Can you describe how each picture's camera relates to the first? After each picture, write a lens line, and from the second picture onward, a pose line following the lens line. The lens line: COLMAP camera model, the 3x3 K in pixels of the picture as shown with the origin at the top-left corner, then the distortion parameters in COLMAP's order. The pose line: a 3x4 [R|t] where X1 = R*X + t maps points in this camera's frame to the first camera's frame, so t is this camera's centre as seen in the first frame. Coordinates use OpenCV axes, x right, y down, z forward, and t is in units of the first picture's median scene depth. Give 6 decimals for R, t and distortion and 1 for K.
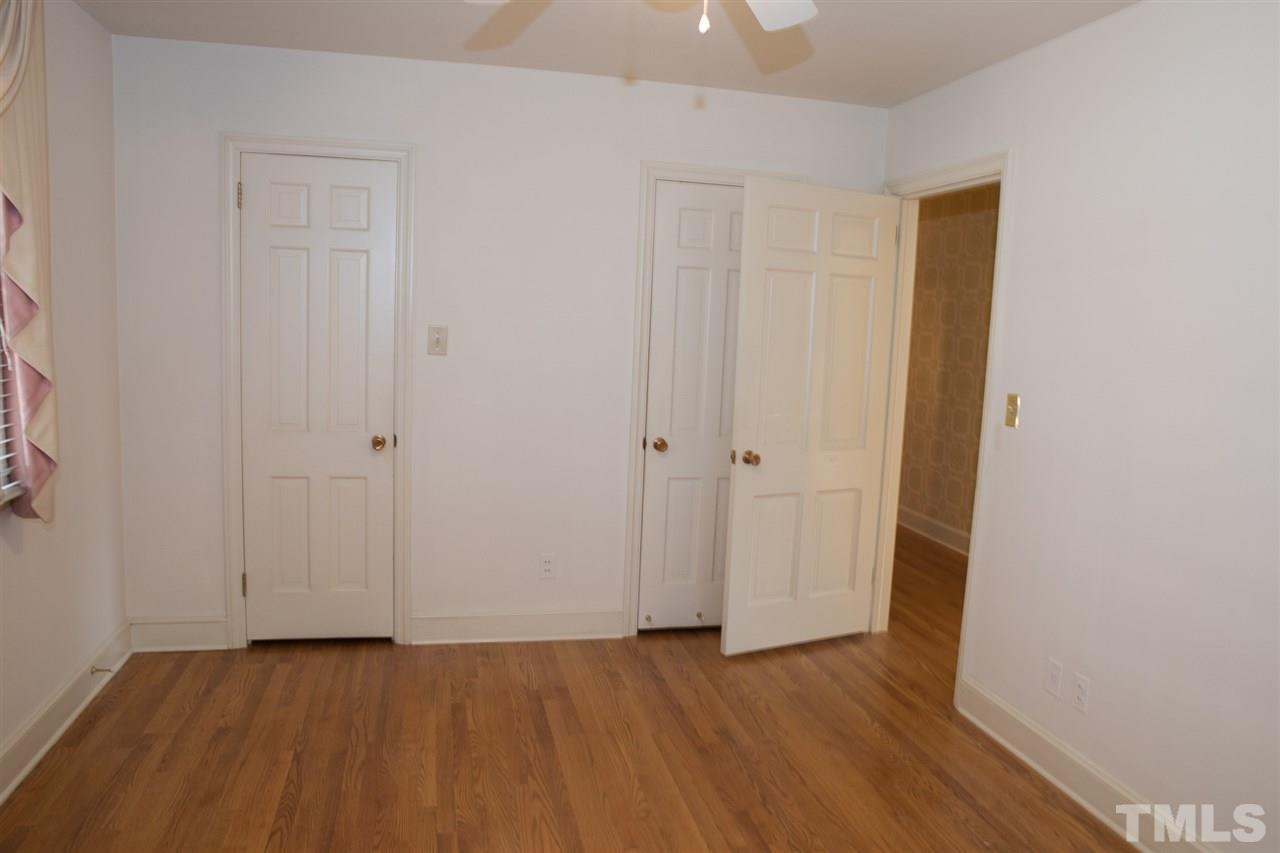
lens RADIAL K [[891.6, 0, 640.0], [0, 891.6, 426.5], [0, 0, 1]] dist [-0.093020, 0.002099]
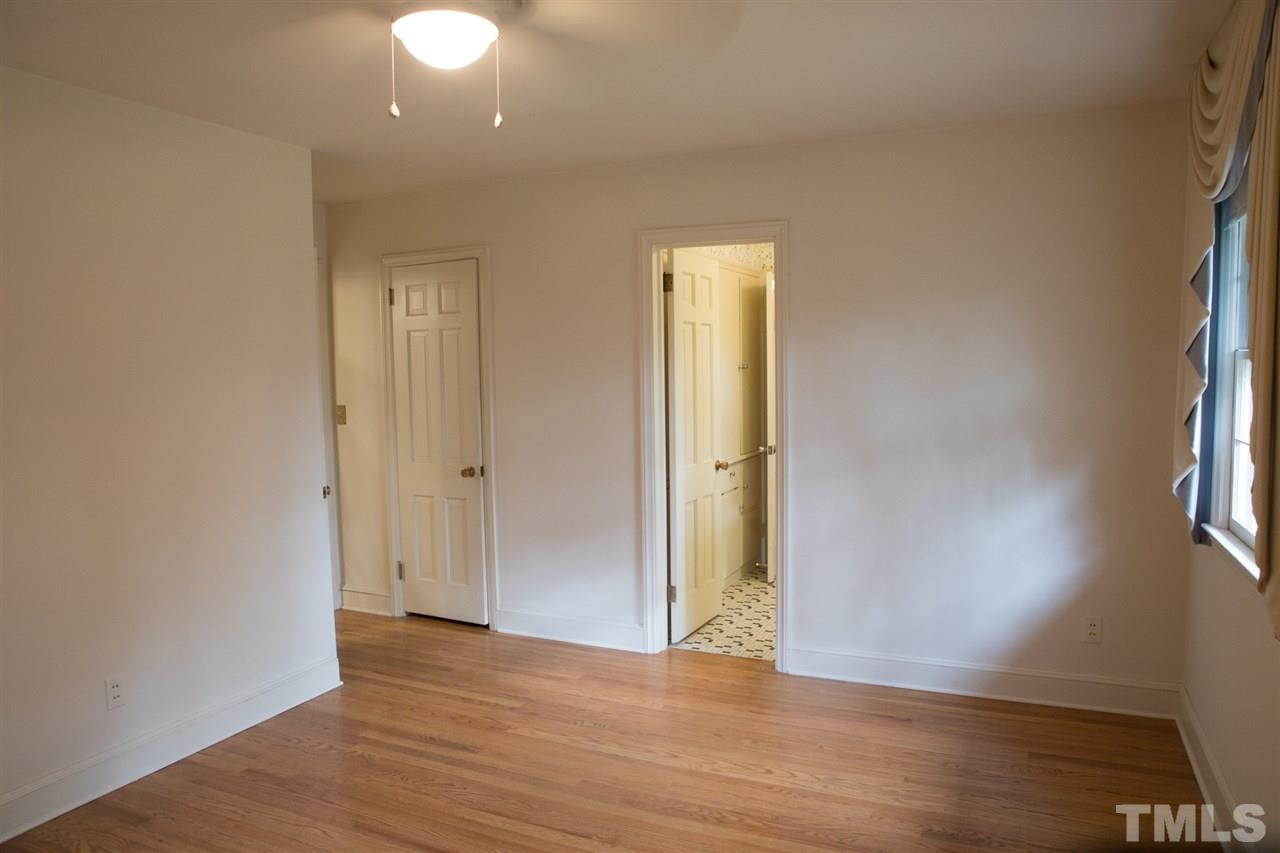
lens RADIAL K [[891.6, 0, 640.0], [0, 891.6, 426.5], [0, 0, 1]] dist [-0.093020, 0.002099]
pose [[0.735860, -0.012365, -0.677021, 0.777441], [-0.022613, 0.998827, -0.042820, 0.002023], [0.676756, 0.046819, 0.734717, 0.204649]]
